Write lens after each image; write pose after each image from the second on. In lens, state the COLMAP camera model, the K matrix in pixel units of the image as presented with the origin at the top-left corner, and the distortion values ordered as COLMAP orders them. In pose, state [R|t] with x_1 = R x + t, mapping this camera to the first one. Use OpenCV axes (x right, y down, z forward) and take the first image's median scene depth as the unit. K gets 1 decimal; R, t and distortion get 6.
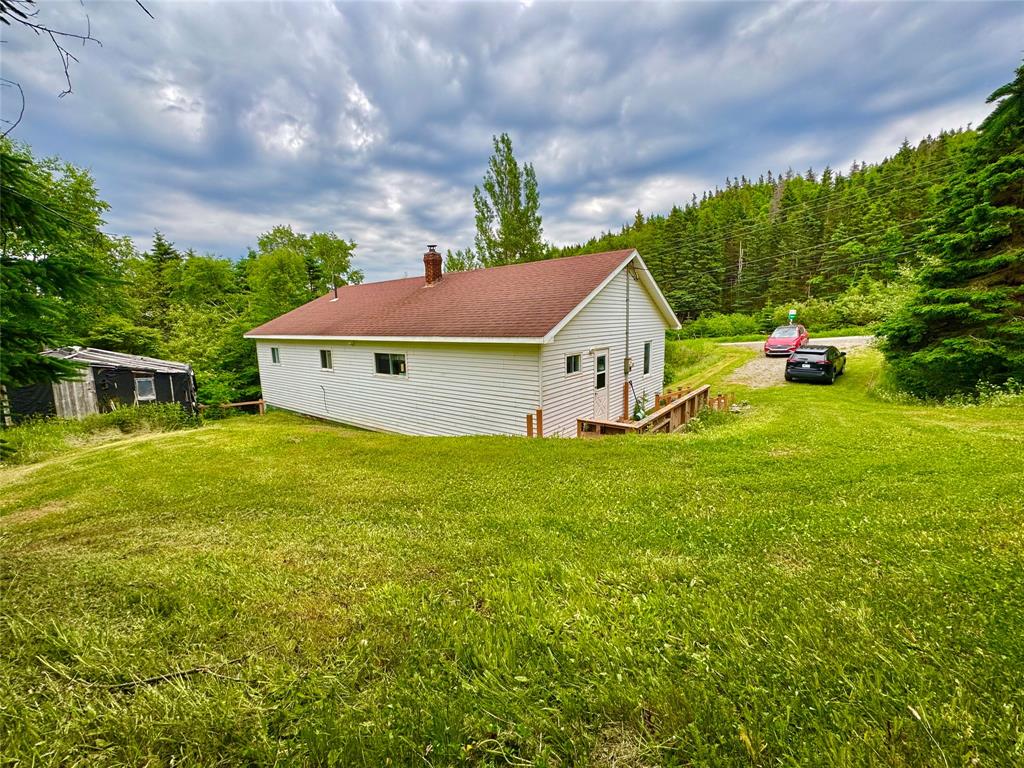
lens RADIAL K [[408.6, 0, 512.7], [0, 408.6, 383.2], [0, 0, 1]] dist [-0.004239, 0.000698]
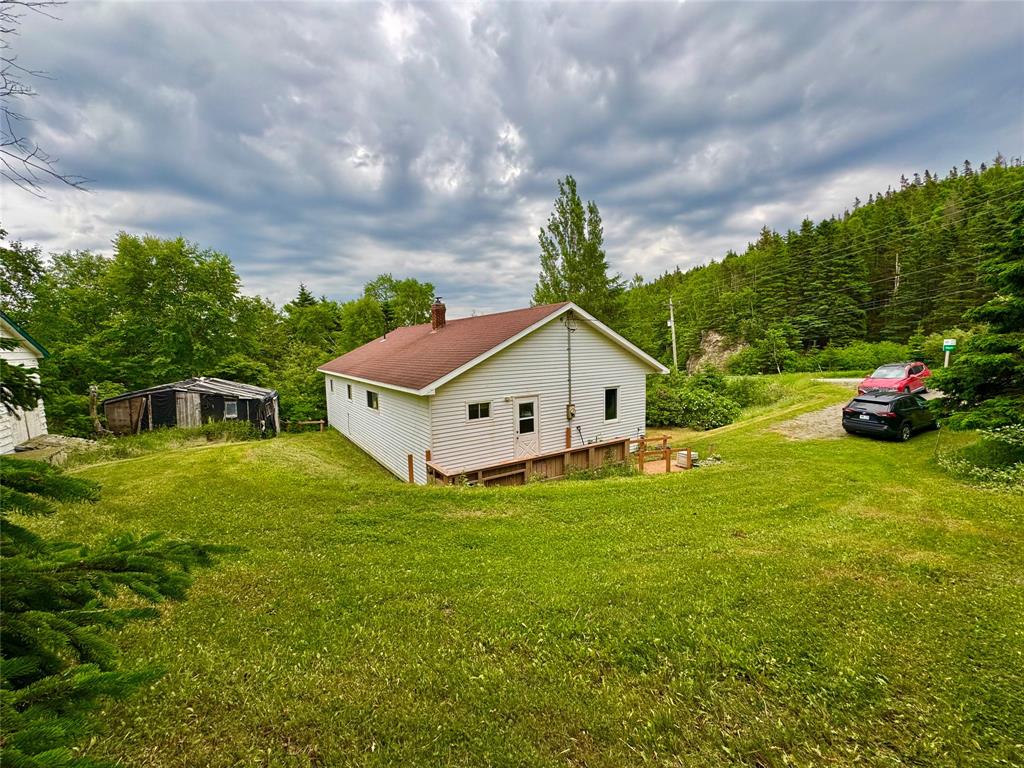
lens RADIAL K [[408.6, 0, 512.7], [0, 408.6, 383.2], [0, 0, 1]] dist [-0.004239, 0.000698]
pose [[0.949195, 0.031194, -0.313138, 0.330379], [-0.048312, 0.997723, -0.047056, -0.042145], [0.310957, 0.059794, 0.948541, -0.022622]]
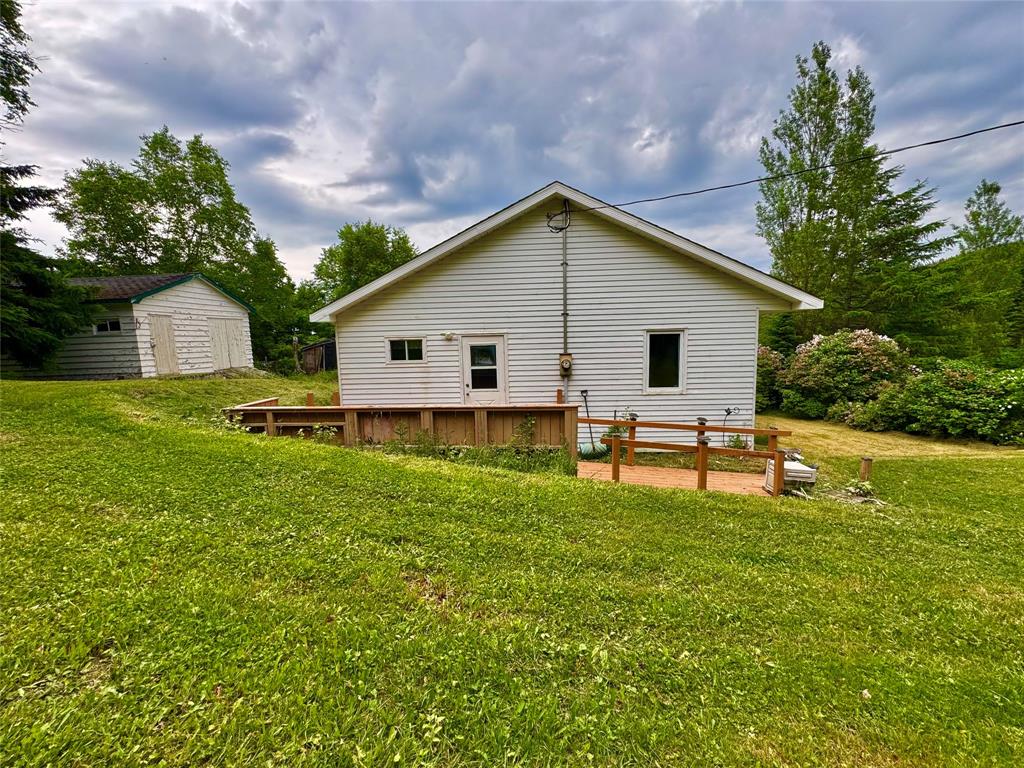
lens RADIAL K [[408.6, 0, 512.7], [0, 408.6, 383.2], [0, 0, 1]] dist [-0.004239, 0.000698]
pose [[0.568239, 0.103684, -0.816305, 0.547984], [-0.115016, 0.992299, 0.045974, -0.024383], [0.814786, 0.067764, 0.575788, 0.395916]]
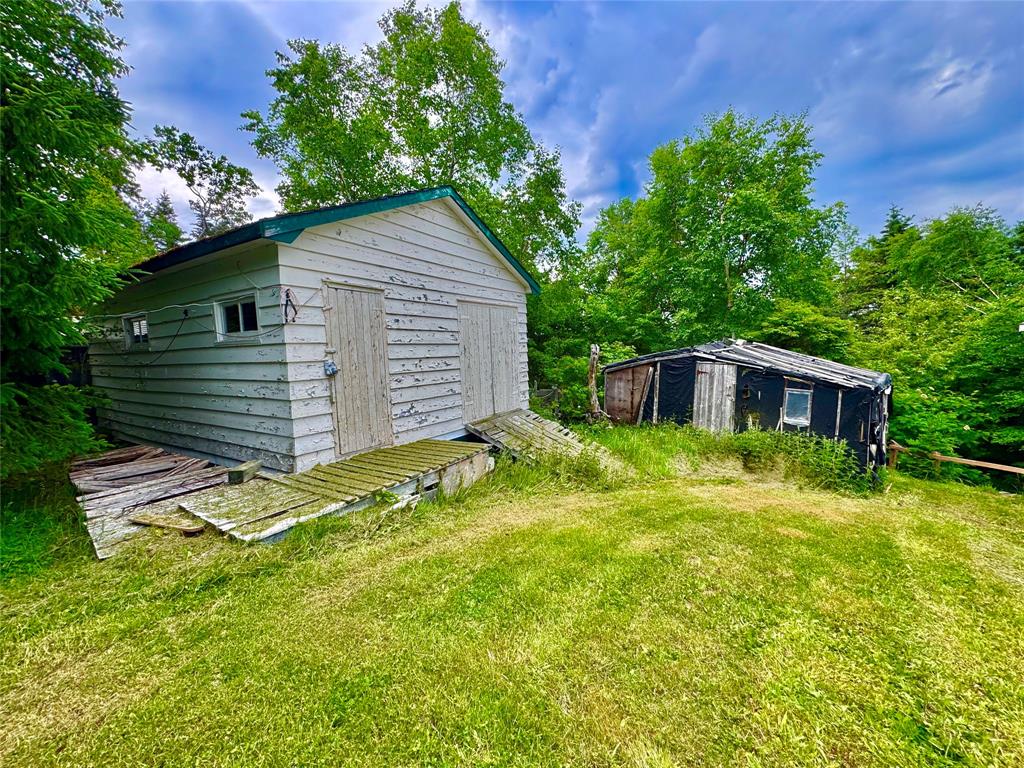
lens RADIAL K [[400.8, 0, 517.8], [0, 400.8, 385.9], [0, 0, 1]] dist [-0.002230, 0.000072]
pose [[0.123098, 0.111186, -0.986146, -0.263829], [-0.133024, 0.986585, 0.094630, -0.013228], [0.983439, 0.119532, 0.136237, 0.365343]]
